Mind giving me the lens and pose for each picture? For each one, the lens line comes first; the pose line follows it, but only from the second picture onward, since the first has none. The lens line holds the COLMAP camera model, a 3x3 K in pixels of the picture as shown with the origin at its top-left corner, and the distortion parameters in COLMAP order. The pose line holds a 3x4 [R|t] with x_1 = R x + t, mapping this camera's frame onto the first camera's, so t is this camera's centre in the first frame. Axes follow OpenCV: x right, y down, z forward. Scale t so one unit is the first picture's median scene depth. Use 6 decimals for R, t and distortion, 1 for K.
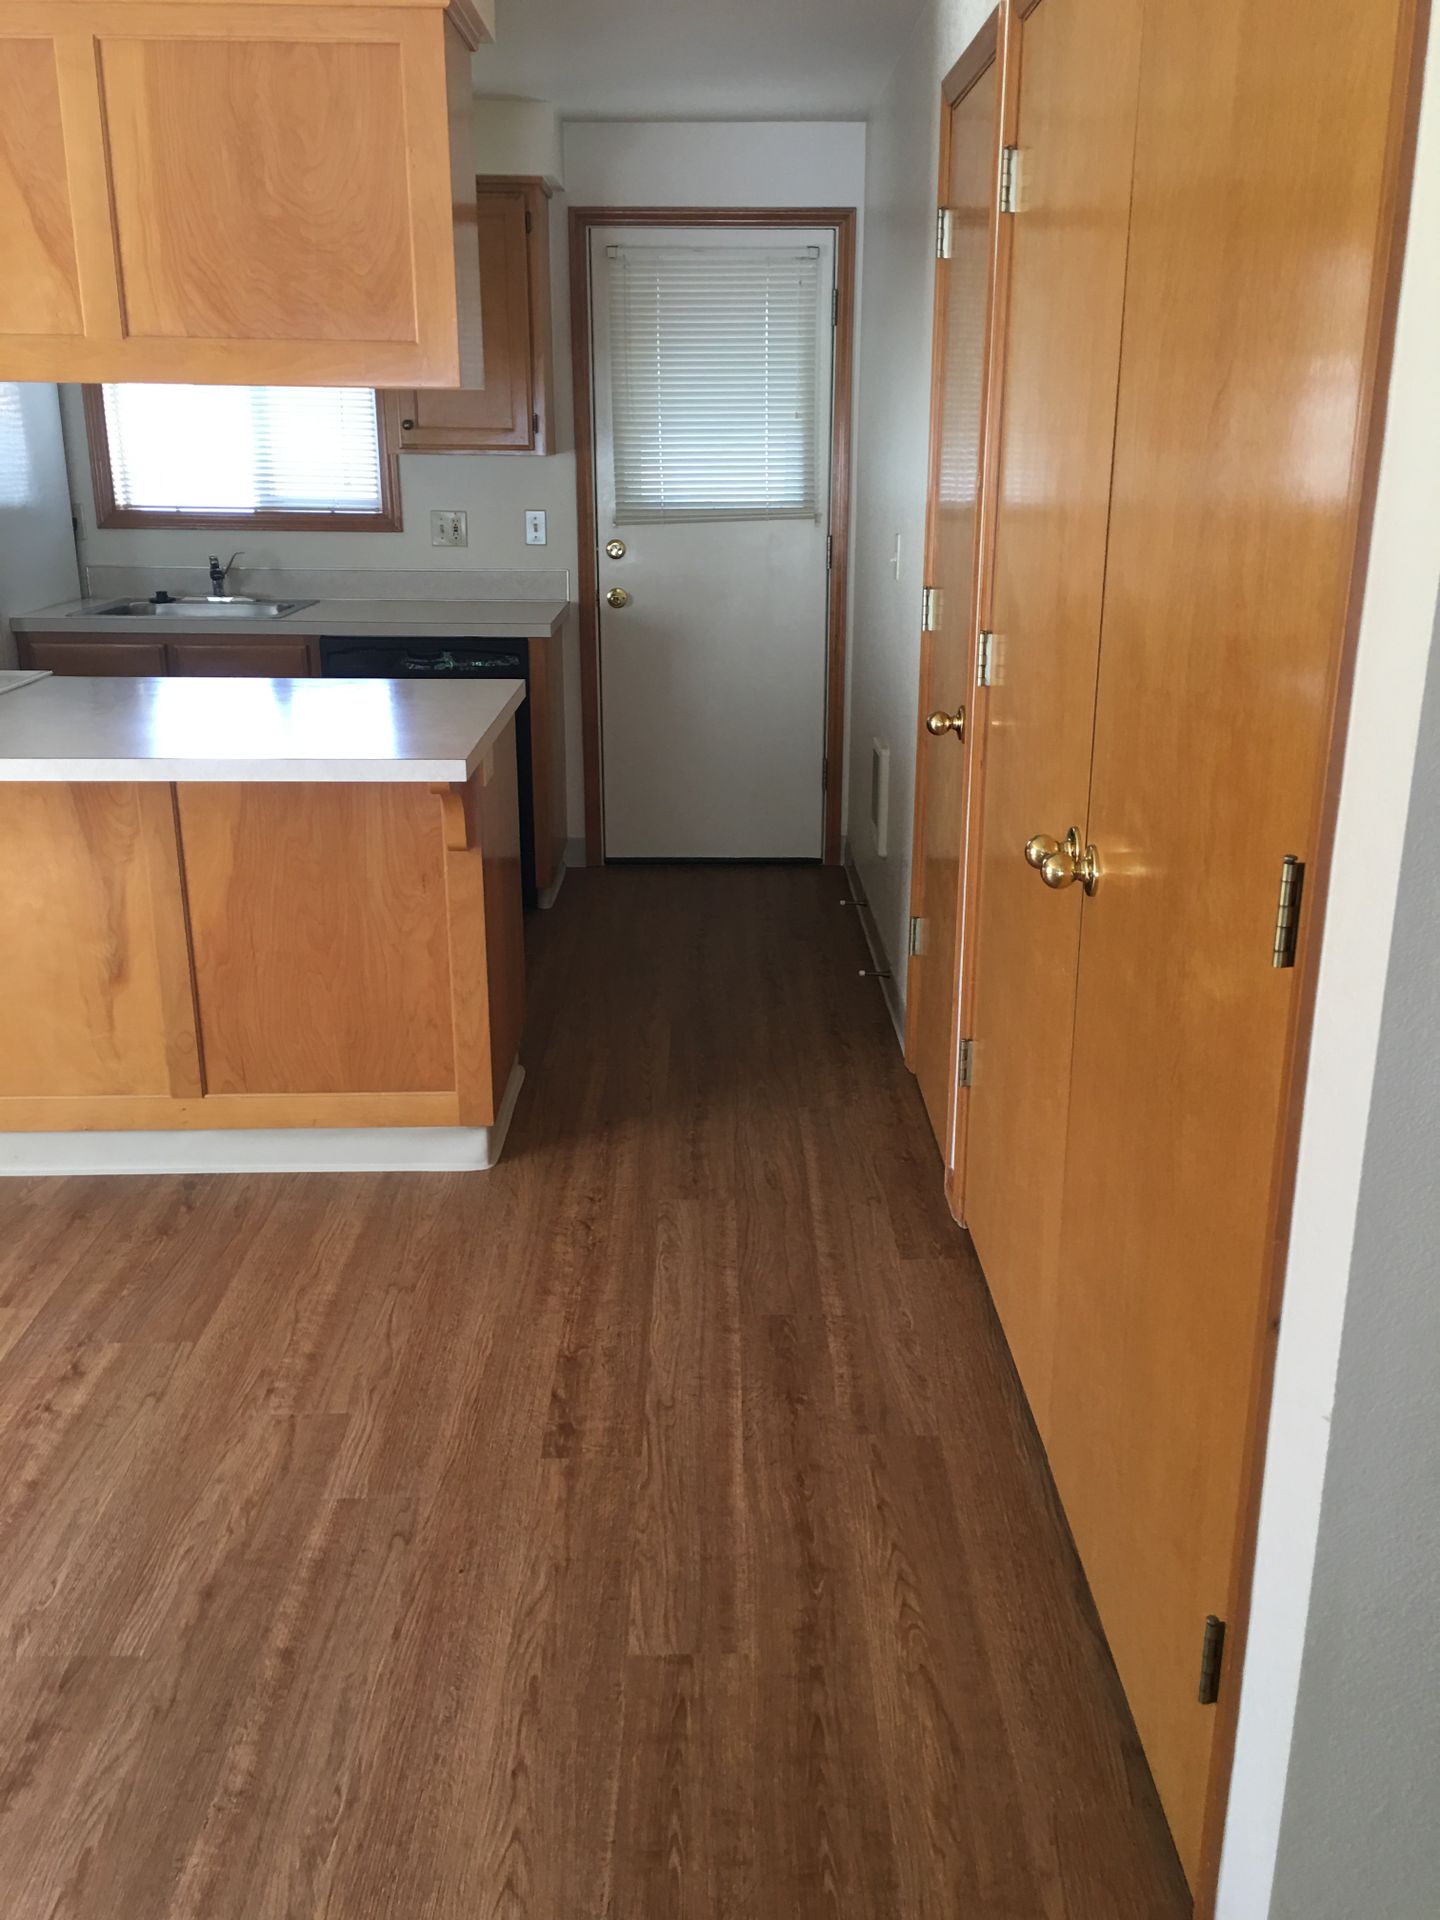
lens RADIAL K [[1654.0, 0, 720.0], [0, 1654.0, 960.0], [0, 0, 1]] dist [0.097346, -0.145994]
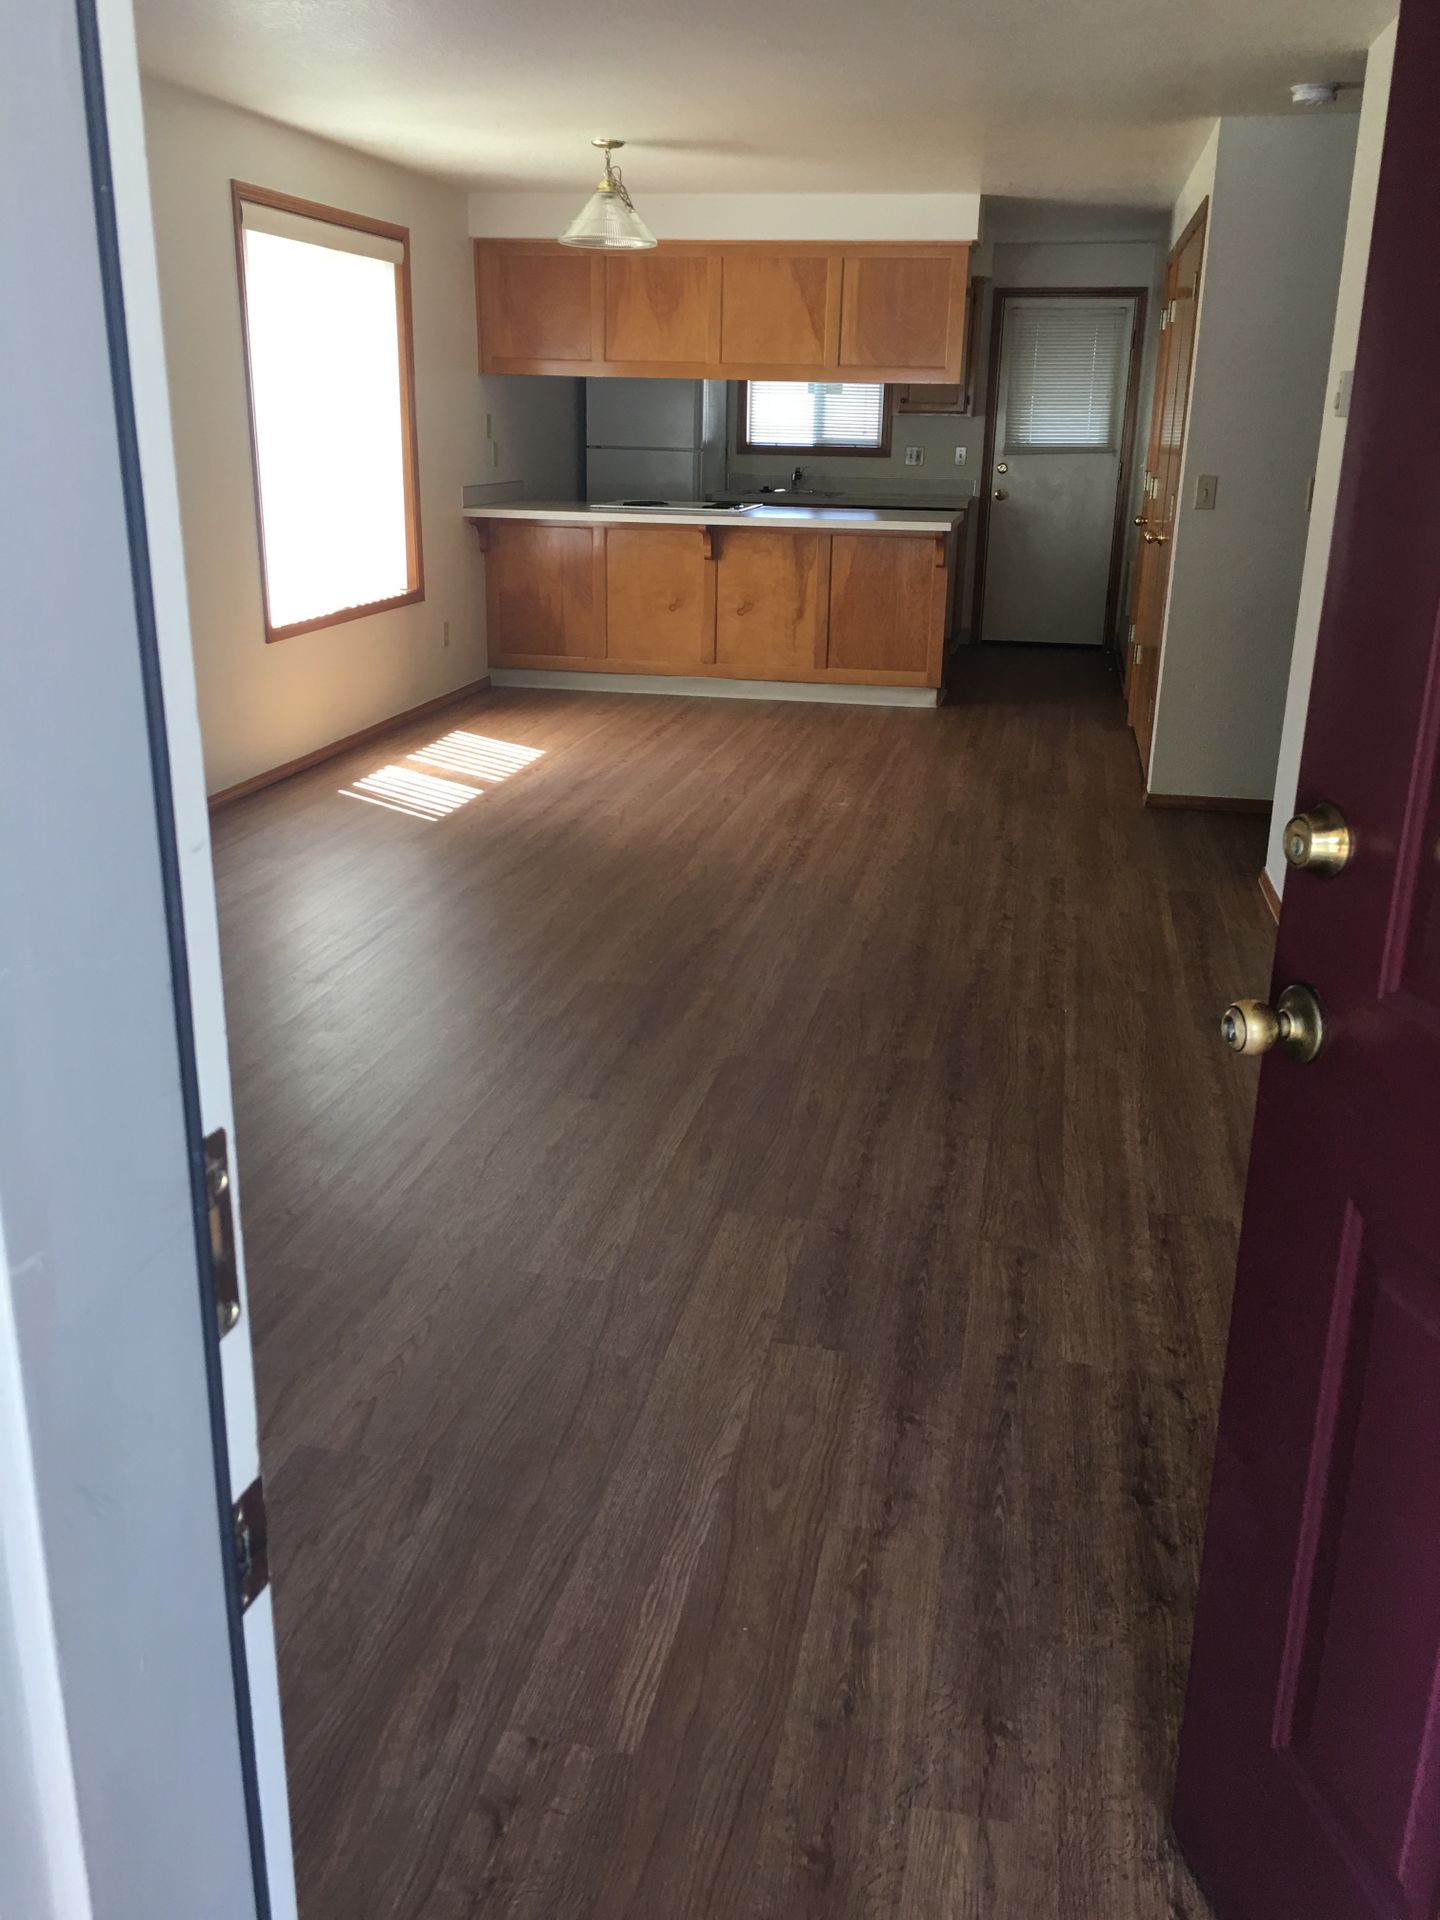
lens RADIAL K [[1654.0, 0, 720.0], [0, 1654.0, 960.0], [0, 0, 1]] dist [0.097346, -0.145994]
pose [[0.978792, 0.077725, -0.189540, 0.041764], [-0.076421, 0.996975, 0.014194, 0.505257], [0.190070, 0.000592, 0.981770, -1.510546]]
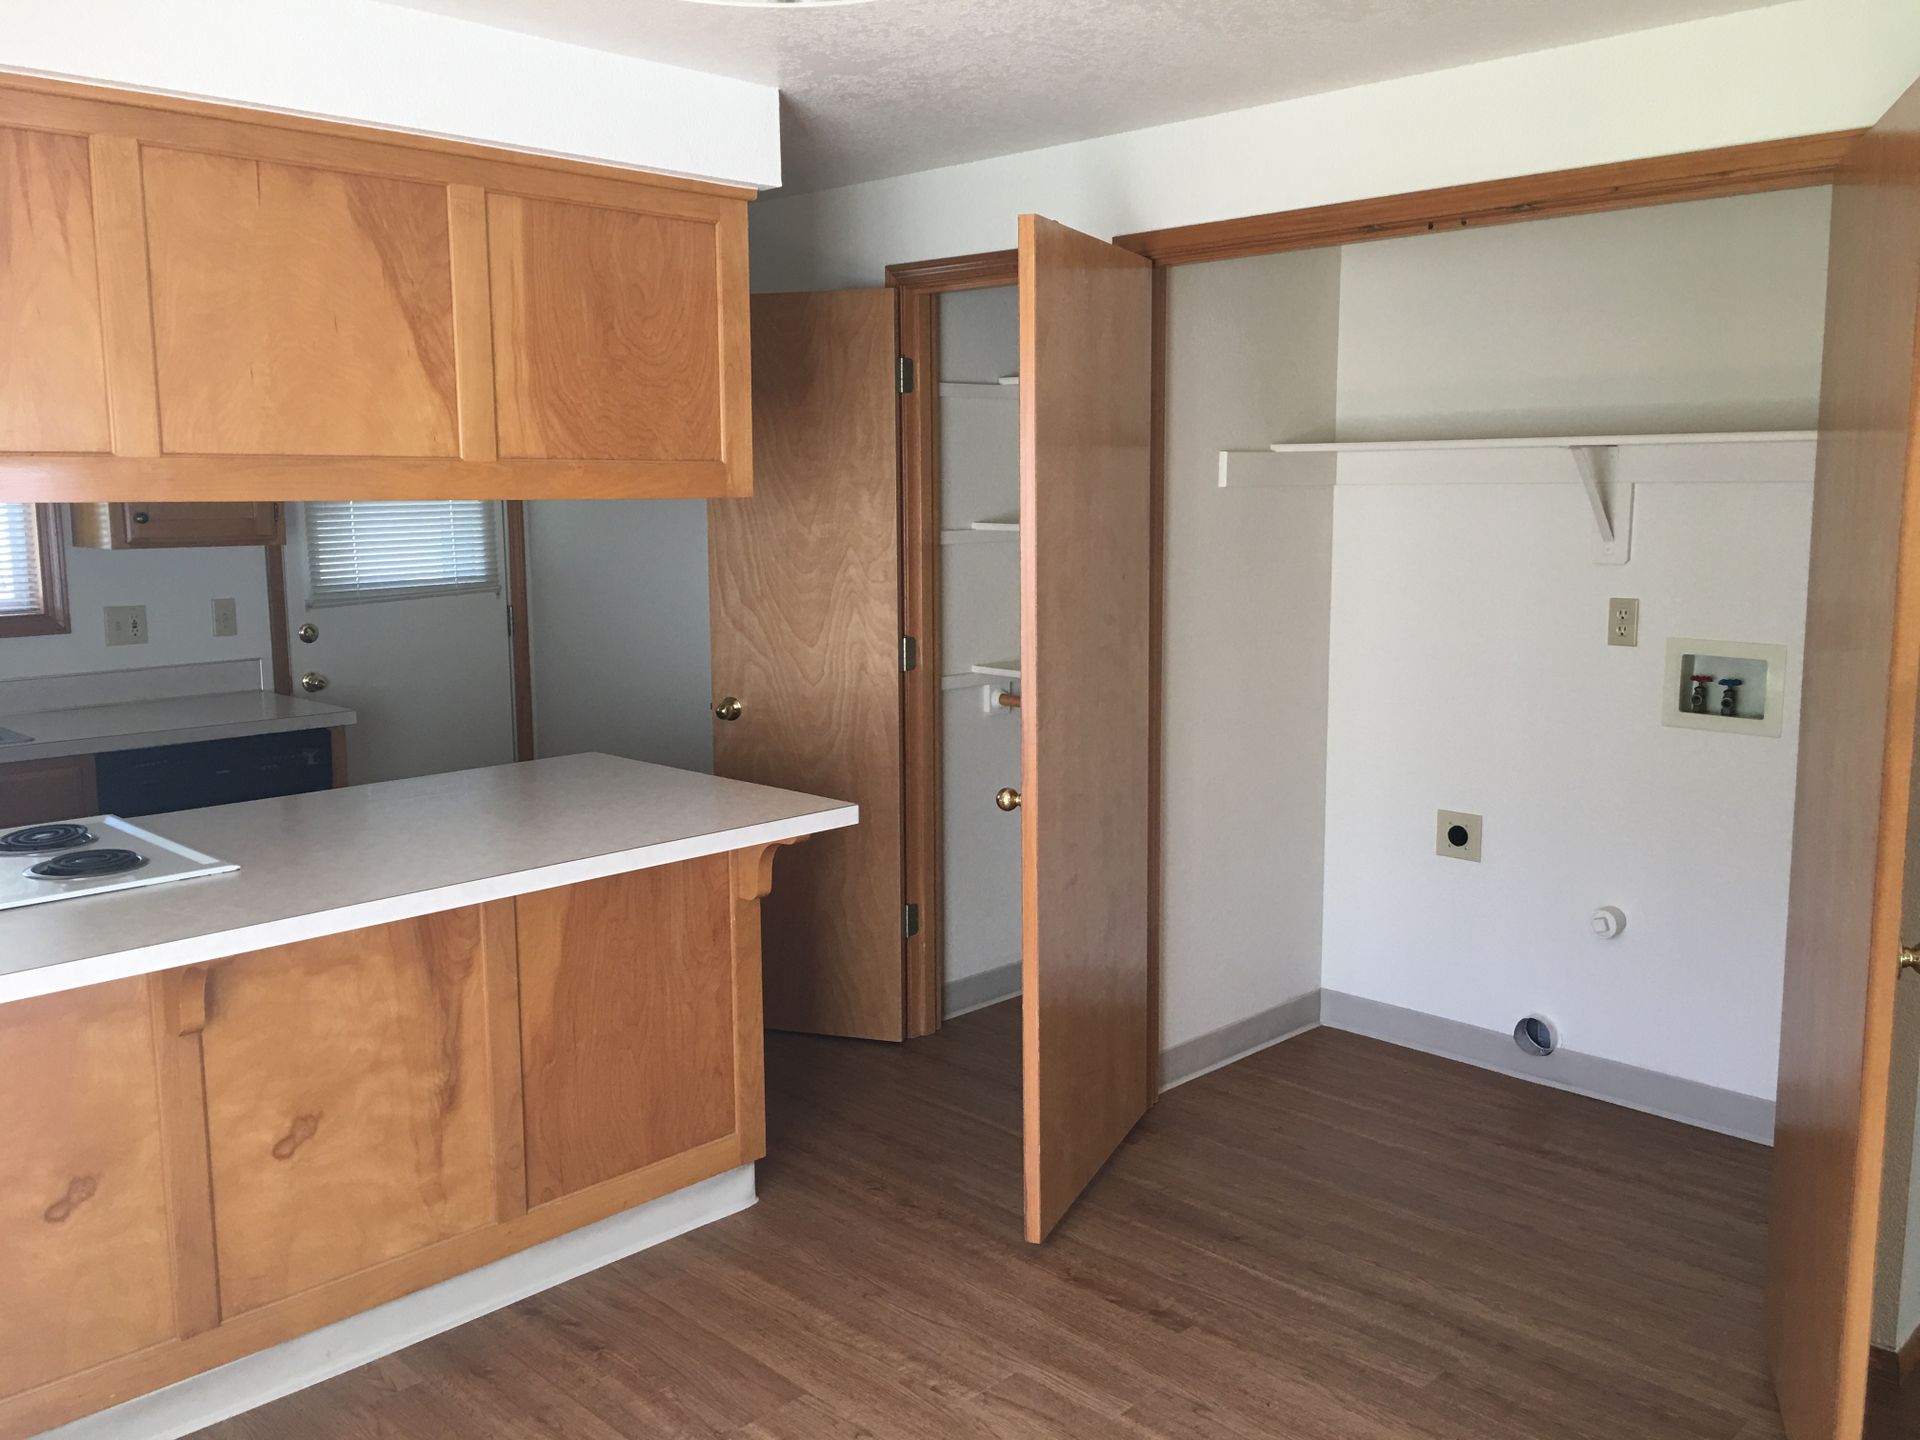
lens RADIAL K [[1654.0, 0, 1001.9], [0, 1654.0, 712.9], [0, 0, 1]] dist [0.097346, -0.145994]
pose [[0.711176, -0.108845, 0.694537, -0.764793], [0.224353, 0.971422, -0.077491, -0.061256], [-0.666254, 0.210931, 0.715272, 0.079471]]
